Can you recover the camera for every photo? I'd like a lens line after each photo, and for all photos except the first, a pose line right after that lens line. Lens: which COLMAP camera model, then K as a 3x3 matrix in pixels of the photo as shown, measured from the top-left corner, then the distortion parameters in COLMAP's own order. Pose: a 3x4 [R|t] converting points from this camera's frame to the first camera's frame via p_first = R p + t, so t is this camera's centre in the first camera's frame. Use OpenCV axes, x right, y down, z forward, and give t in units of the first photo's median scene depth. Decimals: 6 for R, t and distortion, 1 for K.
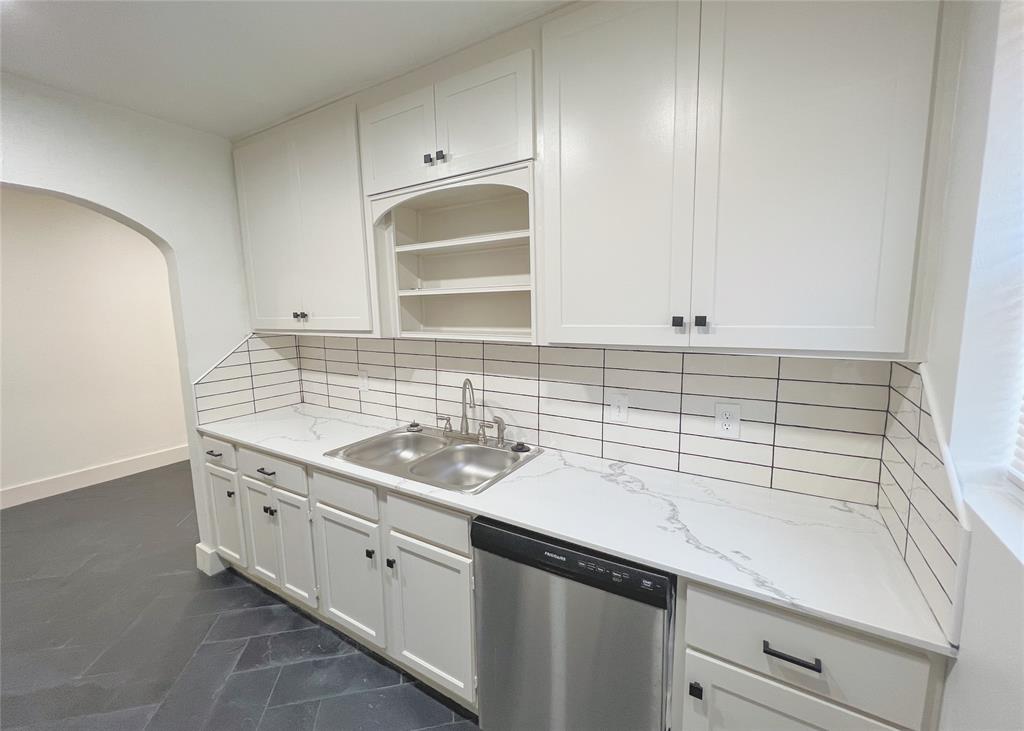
lens RADIAL K [[423.5, 0, 508.0], [0, 423.5, 363.6], [0, 0, 1]] dist [-0.000275, -0.000777]
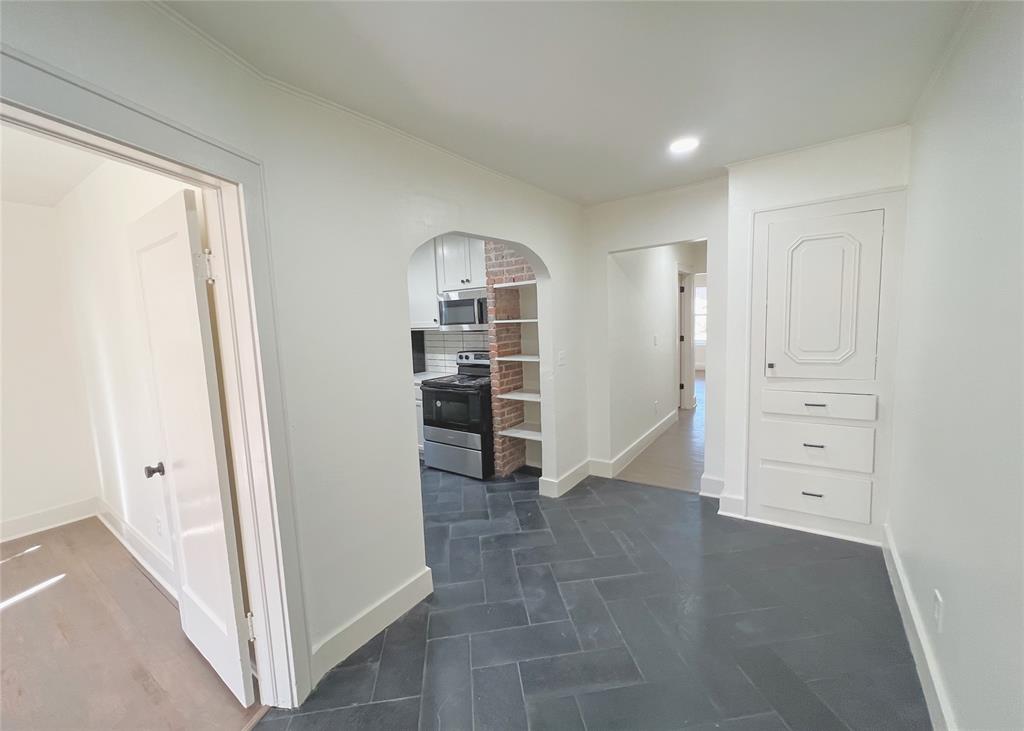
lens RADIAL K [[423.5, 0, 512.2], [0, 423.5, 364.1], [0, 0, 1]] dist [-0.000275, -0.000777]
pose [[-0.996730, 0.046236, 0.066270, -1.209587], [0.061190, 0.967513, 0.245306, -0.281700], [-0.052775, 0.248559, -0.967178, 2.162059]]
